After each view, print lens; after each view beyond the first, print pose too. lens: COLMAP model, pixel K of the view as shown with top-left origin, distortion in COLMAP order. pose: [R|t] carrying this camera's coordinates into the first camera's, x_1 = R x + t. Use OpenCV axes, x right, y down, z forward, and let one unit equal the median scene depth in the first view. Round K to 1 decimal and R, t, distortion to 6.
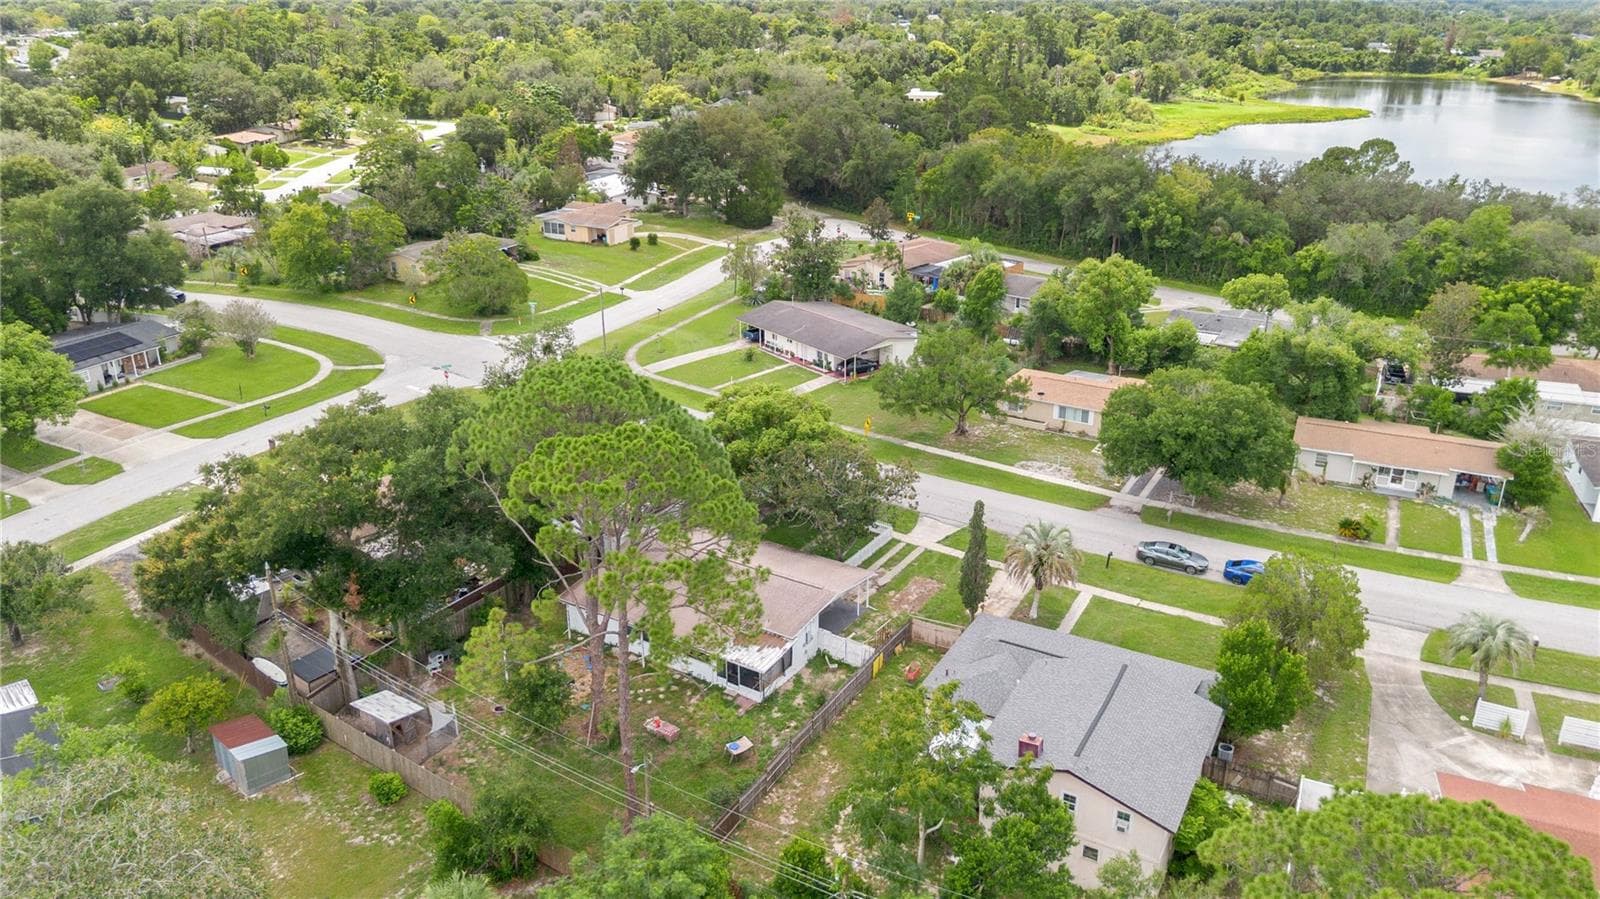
lens RADIAL K [[1181.5, 0, 809.2], [0, 1181.5, 432.5], [0, 0, 1]] dist [0.064082, -0.069757]
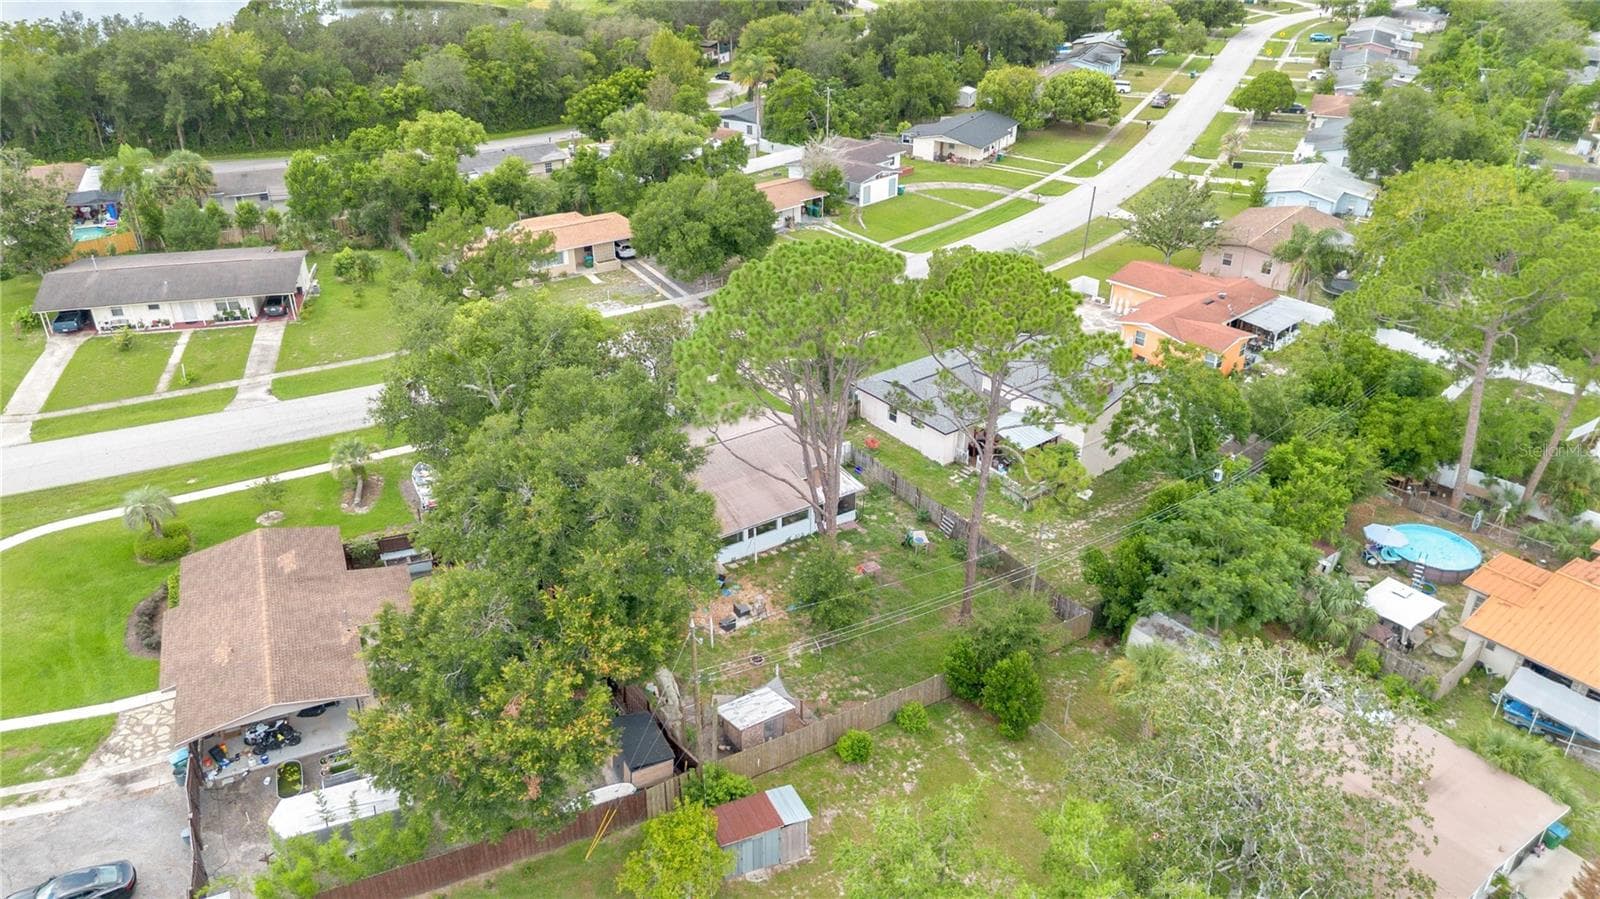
lens RADIAL K [[1181.5, 0, 809.2], [0, 1181.5, 432.5], [0, 0, 1]] dist [0.064082, -0.069757]
pose [[0.387065, -0.416420, 0.822663, -0.407767], [0.319326, 0.897535, 0.304075, -0.082730], [-0.864992, 0.145001, 0.480378, 0.223410]]
